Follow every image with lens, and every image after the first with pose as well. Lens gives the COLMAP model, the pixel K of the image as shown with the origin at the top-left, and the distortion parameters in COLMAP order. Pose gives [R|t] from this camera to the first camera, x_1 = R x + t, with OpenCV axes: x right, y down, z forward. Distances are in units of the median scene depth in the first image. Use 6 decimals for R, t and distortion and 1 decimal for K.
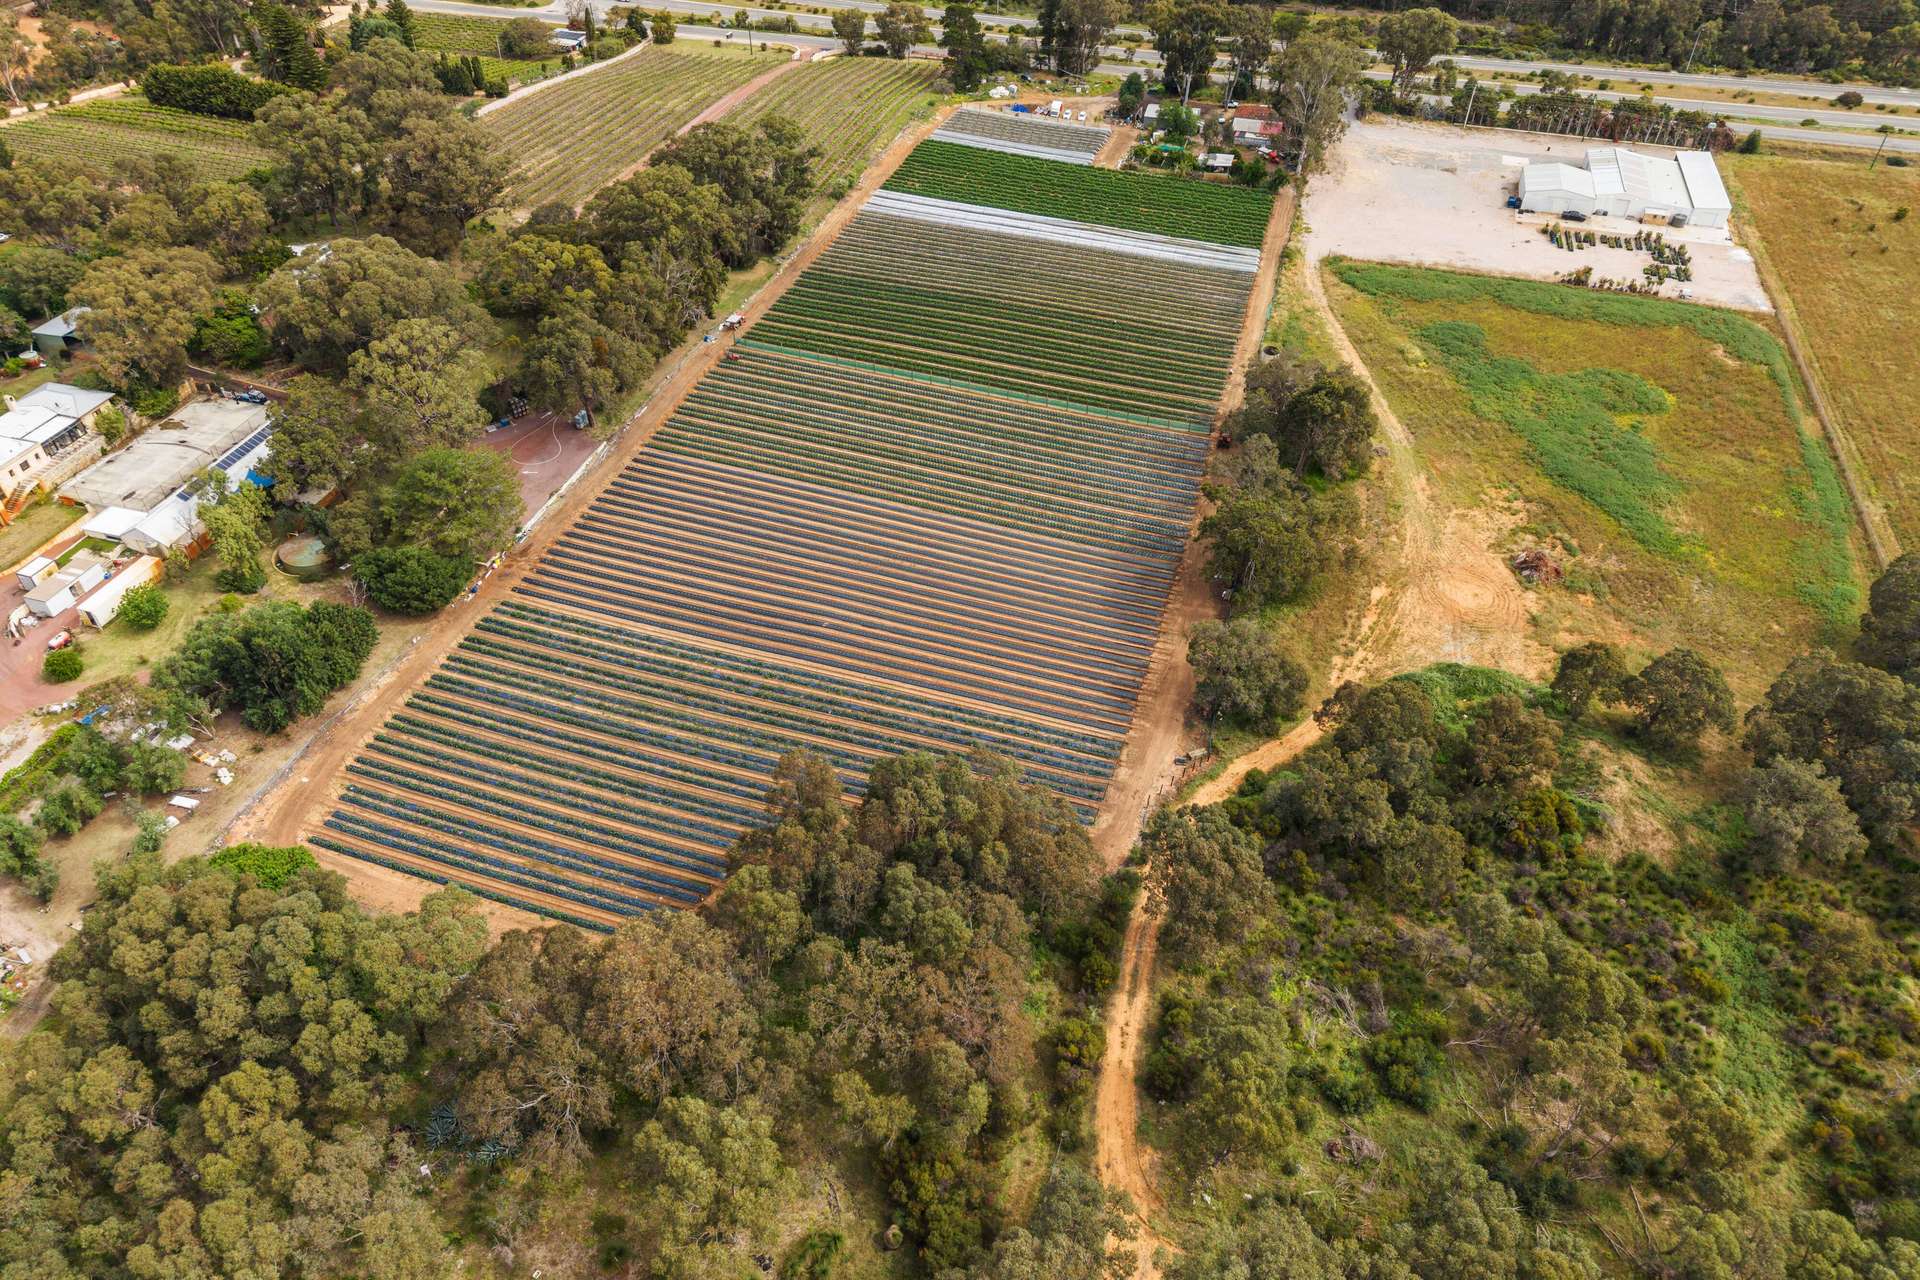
lens RADIAL K [[1288.9, 0, 962.4], [0, 1288.9, 630.3], [0, 0, 1]] dist [0.012351, -0.010374]
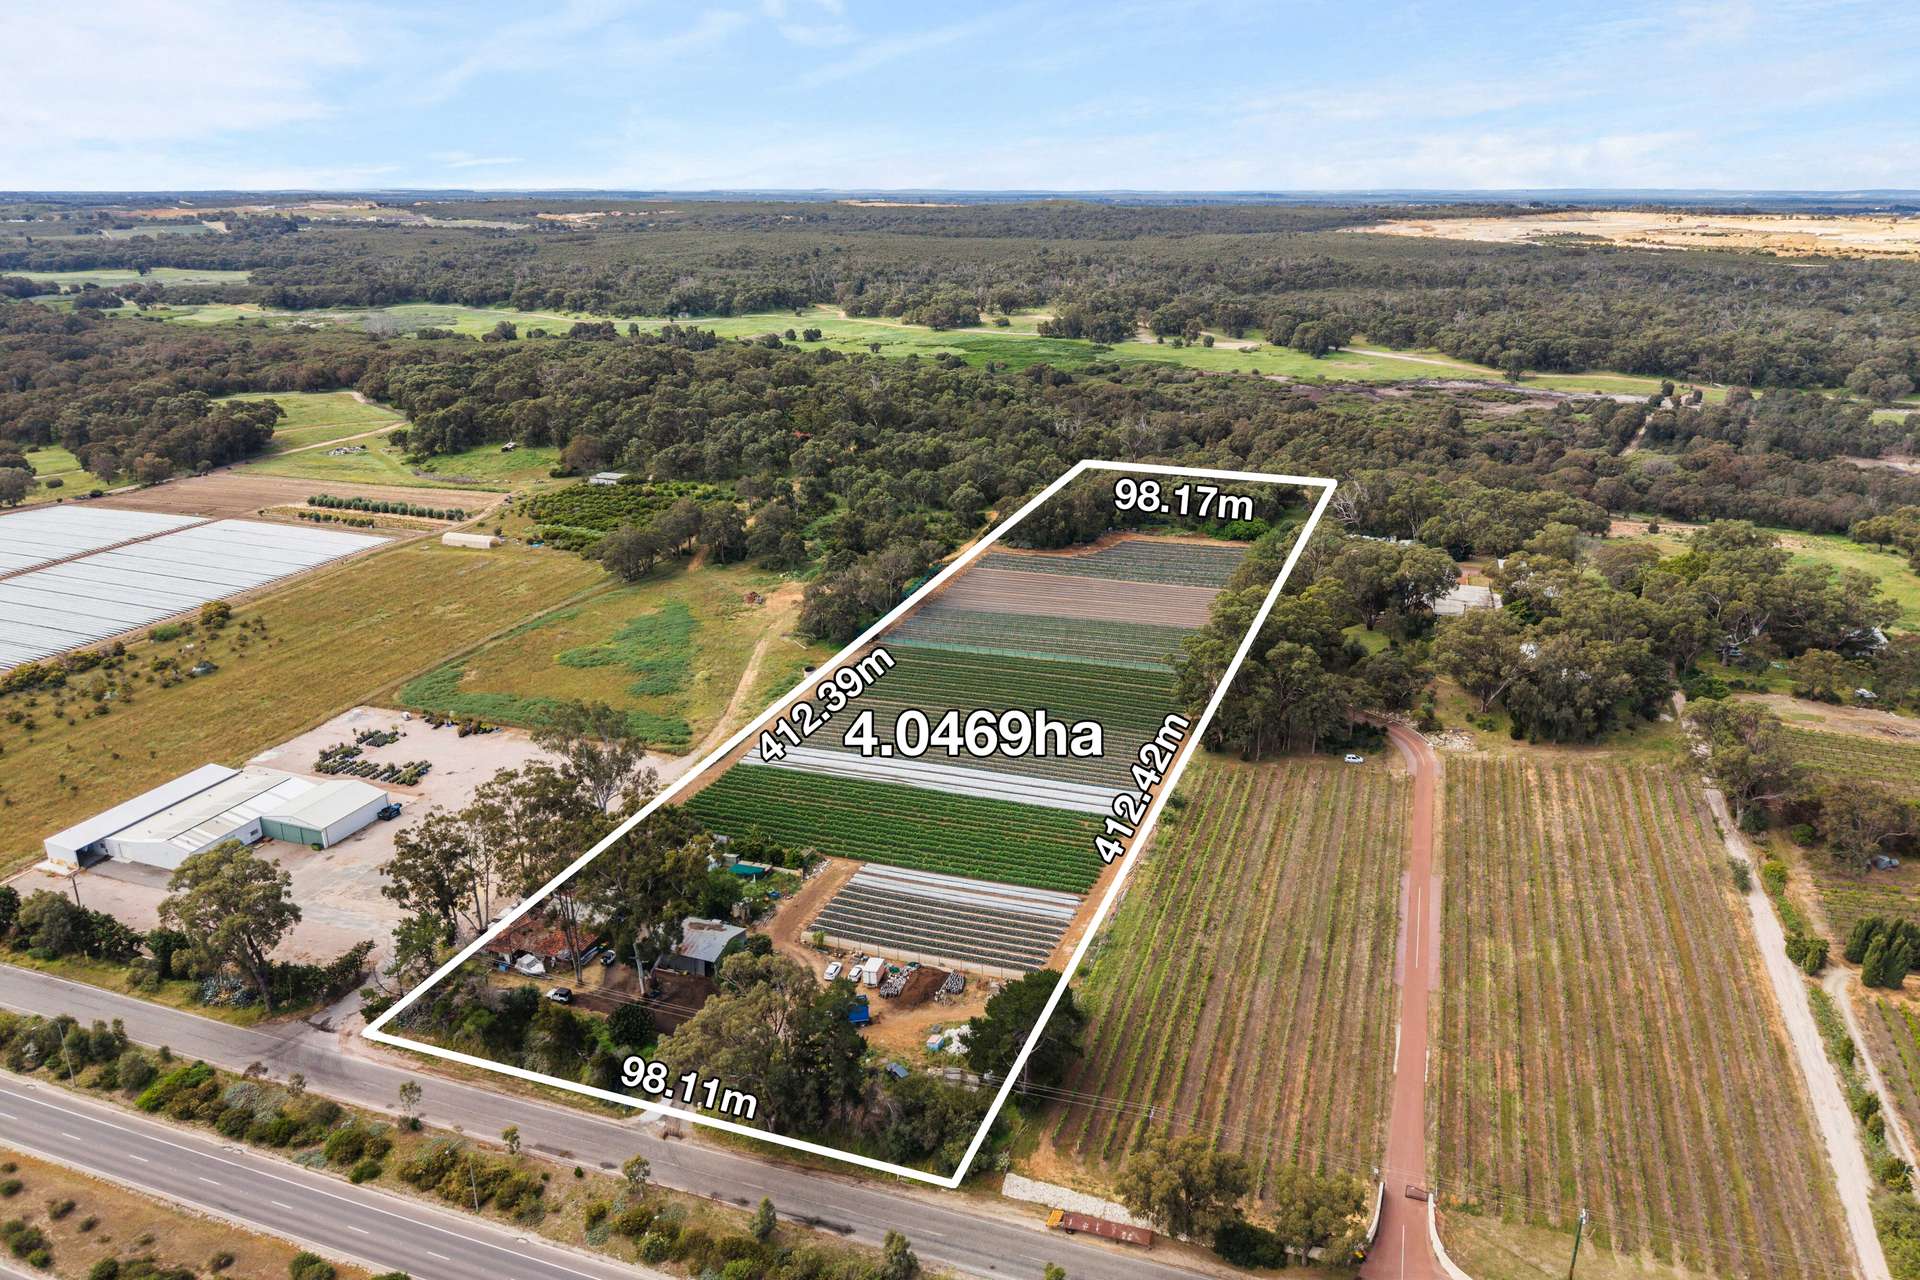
lens RADIAL K [[1288.9, 0, 962.4], [0, 1288.9, 630.3], [0, 0, 1]] dist [0.012351, -0.010374]
pose [[-0.998382, -0.030347, 0.048097, 0.010843], [0.025736, 0.513101, 0.857942, -1.391824], [-0.050715, 0.857791, -0.511490, 1.634480]]
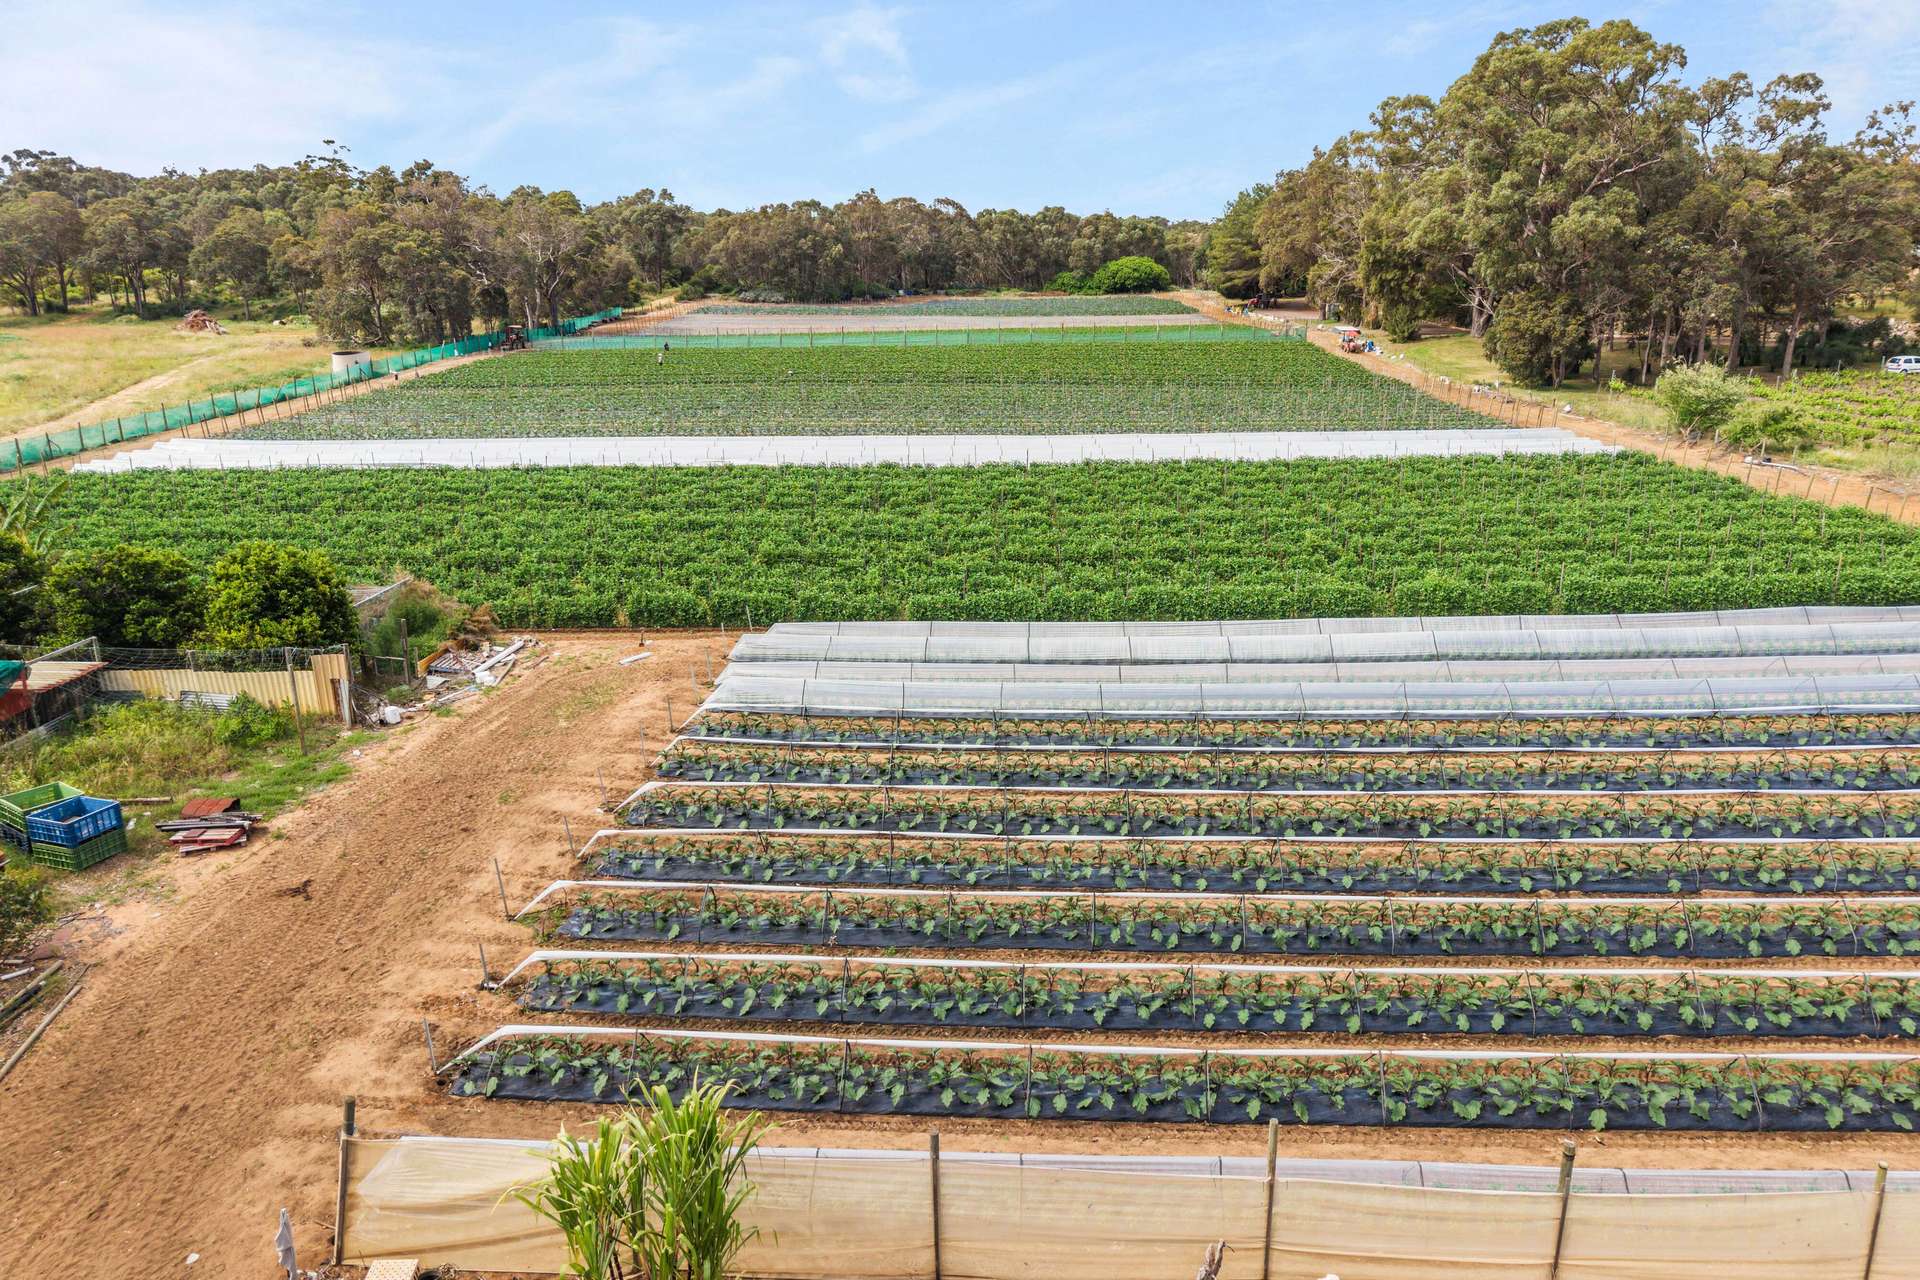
lens RADIAL K [[1340.8, 0, 963.1], [0, 1340.8, 572.5], [0, 0, 1]] dist [0.039963, -0.075487]
pose [[-0.965048, 0.045178, -0.258148, 0.144524], [-0.181172, 0.596733, 0.781720, -0.606285], [0.189362, 0.801167, -0.567691, 1.385784]]
